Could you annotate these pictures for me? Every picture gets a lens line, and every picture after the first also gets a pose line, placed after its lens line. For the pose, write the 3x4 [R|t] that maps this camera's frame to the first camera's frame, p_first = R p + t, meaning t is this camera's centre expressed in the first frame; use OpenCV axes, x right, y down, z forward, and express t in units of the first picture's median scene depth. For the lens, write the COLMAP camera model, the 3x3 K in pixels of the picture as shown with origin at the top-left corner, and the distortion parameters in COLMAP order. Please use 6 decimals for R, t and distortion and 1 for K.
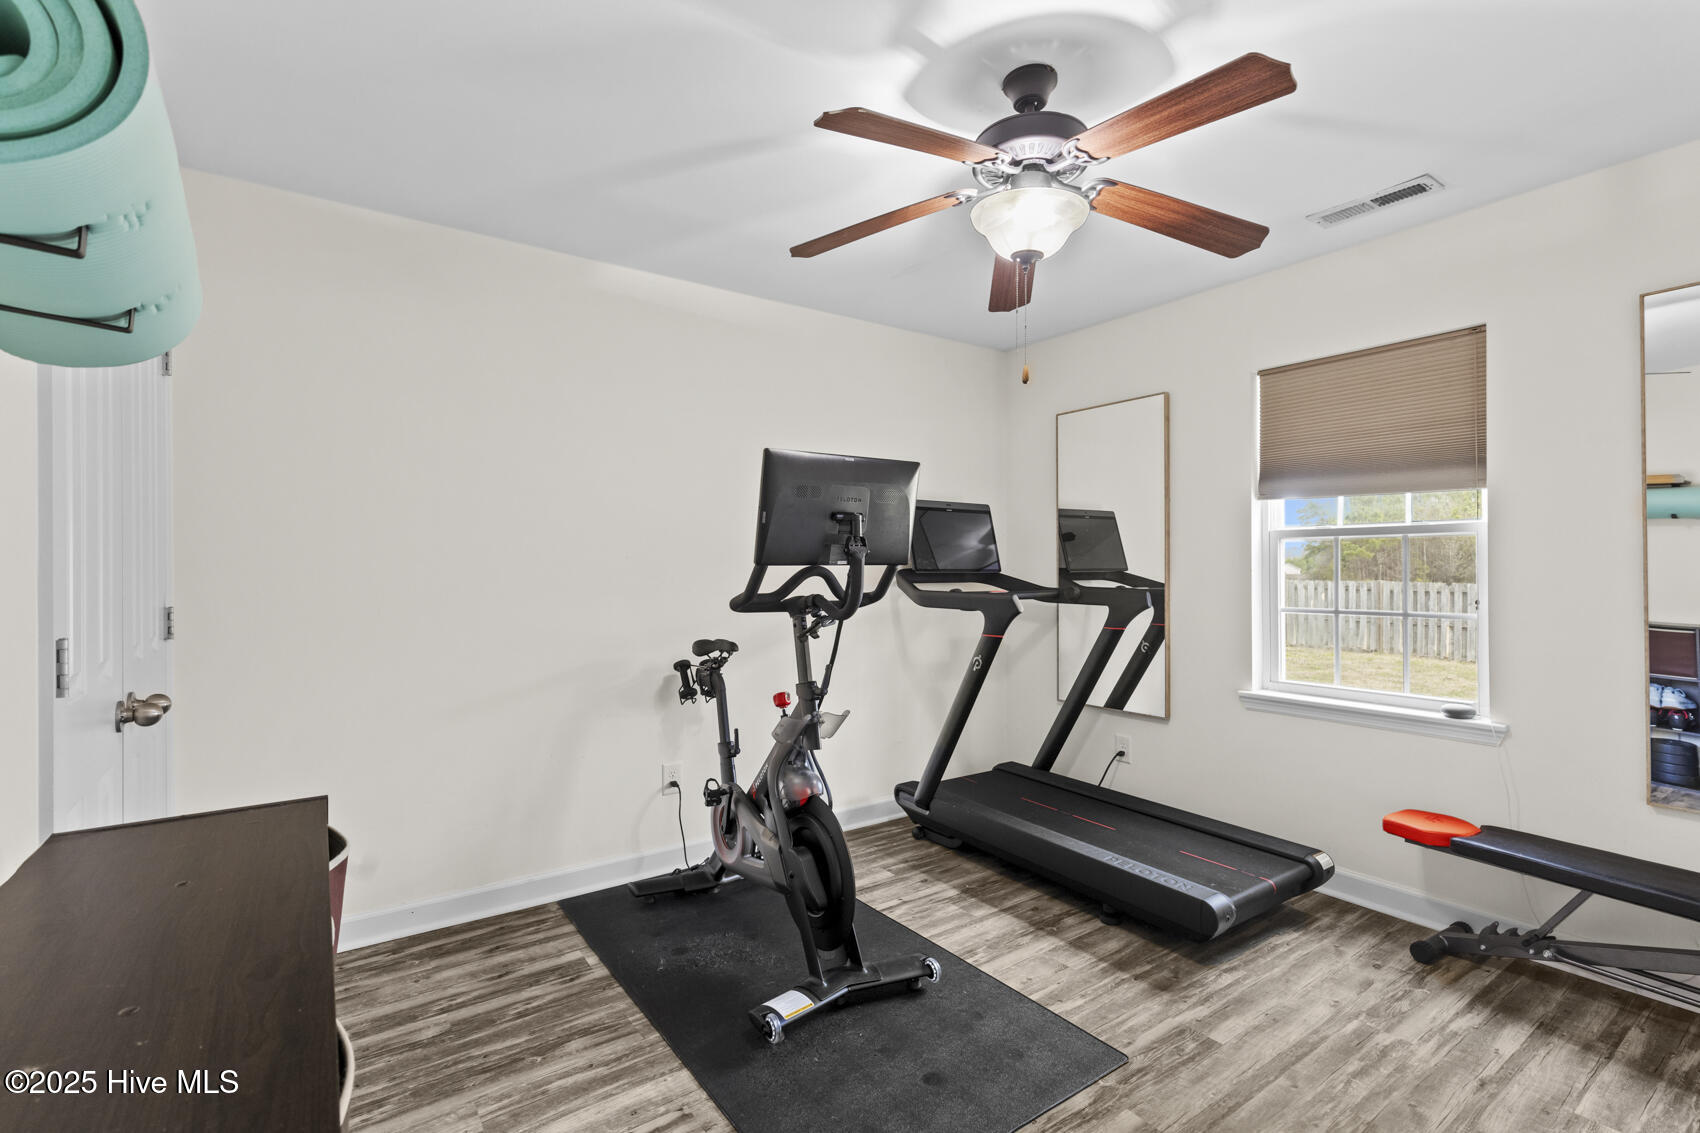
lens RADIAL K [[764.8, 0, 872.9], [0, 764.8, 576.5], [0, 0, 1]] dist [0.003251, 0.000466]
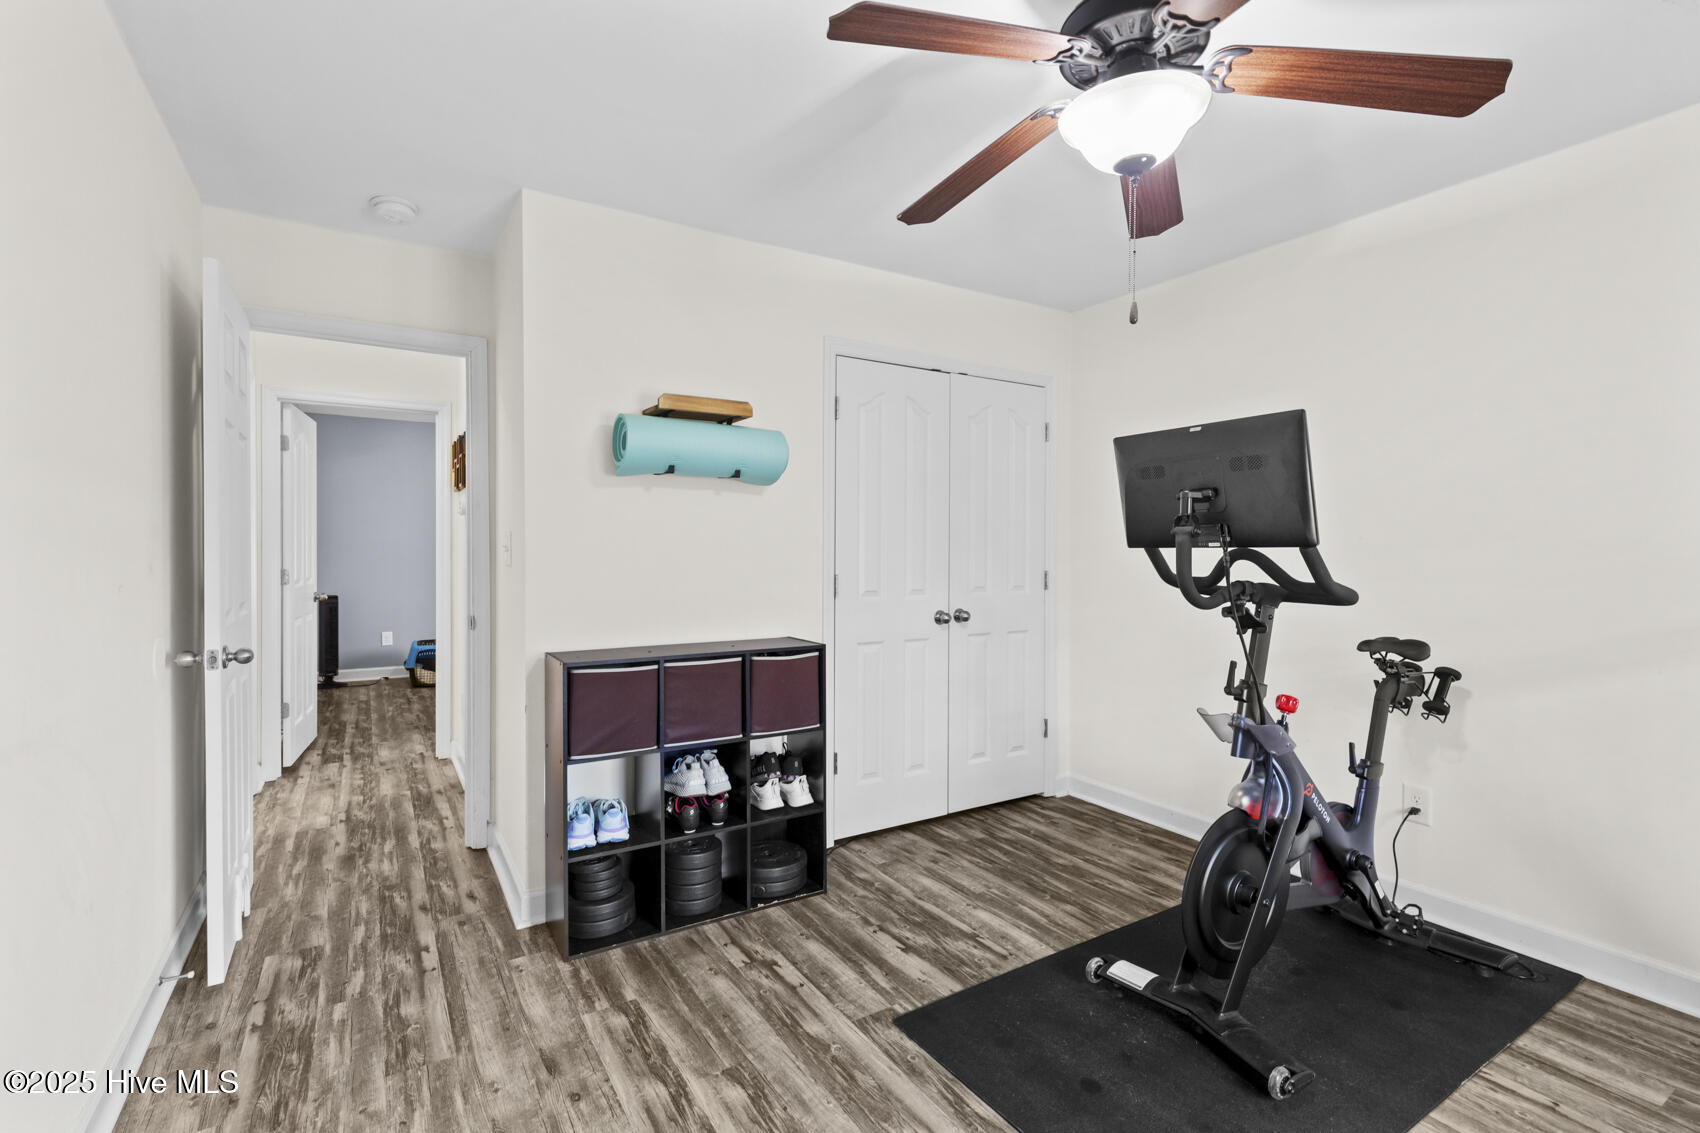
lens RADIAL K [[785.6, 0, 850.0], [0, 785.6, 566.5], [0, 0, 1]] dist [0.001763, 0.000132]
pose [[-0.069831, 0.024324, -0.997262, 0.937711], [-0.008057, 0.999656, 0.024946, -0.012591], [0.997526, 0.009777, -0.069611, 0.674194]]
